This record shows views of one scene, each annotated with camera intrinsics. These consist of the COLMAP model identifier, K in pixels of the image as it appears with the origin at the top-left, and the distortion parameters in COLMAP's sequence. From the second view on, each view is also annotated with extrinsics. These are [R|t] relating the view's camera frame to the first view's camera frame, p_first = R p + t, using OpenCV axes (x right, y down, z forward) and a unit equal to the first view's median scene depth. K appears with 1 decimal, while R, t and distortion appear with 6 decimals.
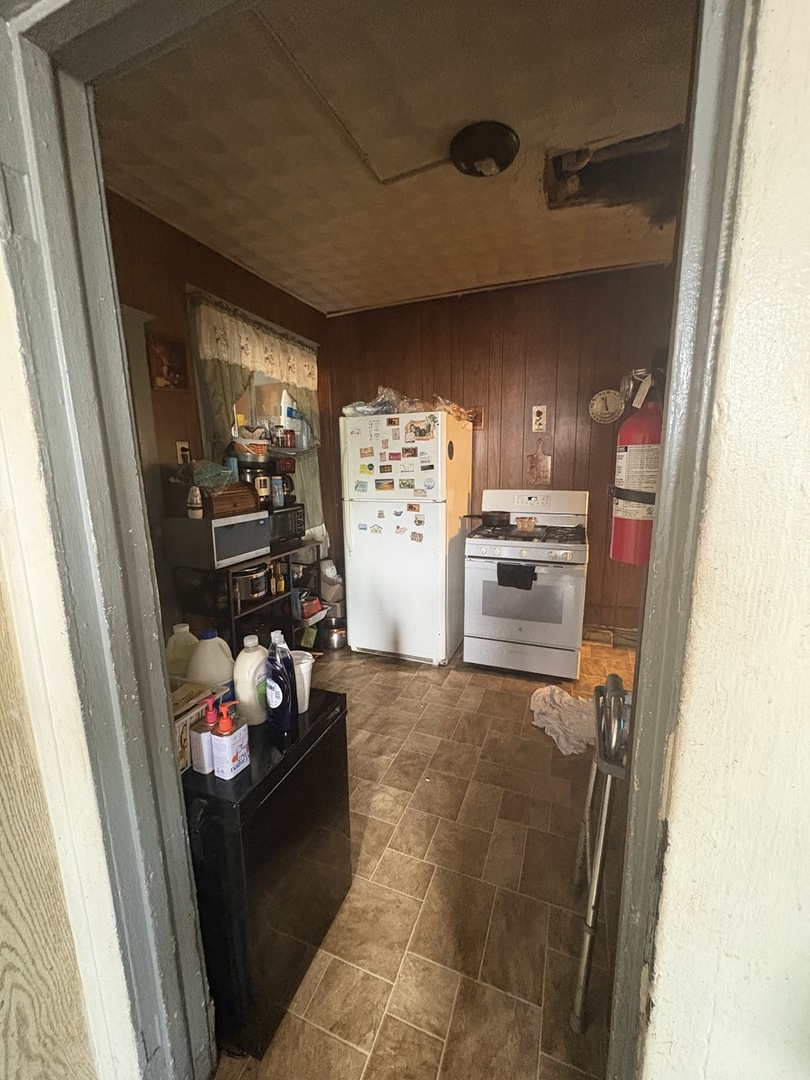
lens RADIAL K [[431.8, 0, 405.0], [0, 431.8, 540.7], [0, 0, 1]] dist [0.000298, 0.000349]
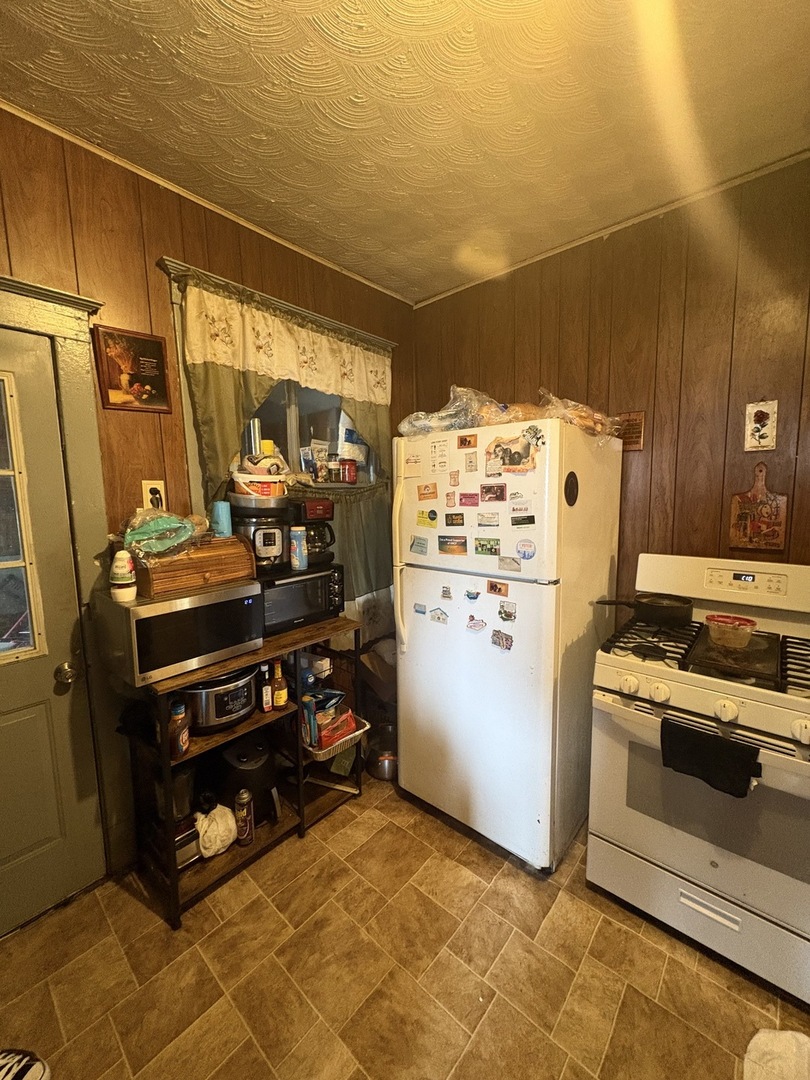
lens RADIAL K [[431.8, 0, 405.4], [0, 431.8, 540.7], [0, 0, 1]] dist [0.000298, 0.000349]
pose [[0.942566, 0.037691, -0.331885, 0.091199], [-0.057088, 0.997172, -0.048885, -0.103781], [0.329104, 0.065024, 0.942052, 0.414299]]
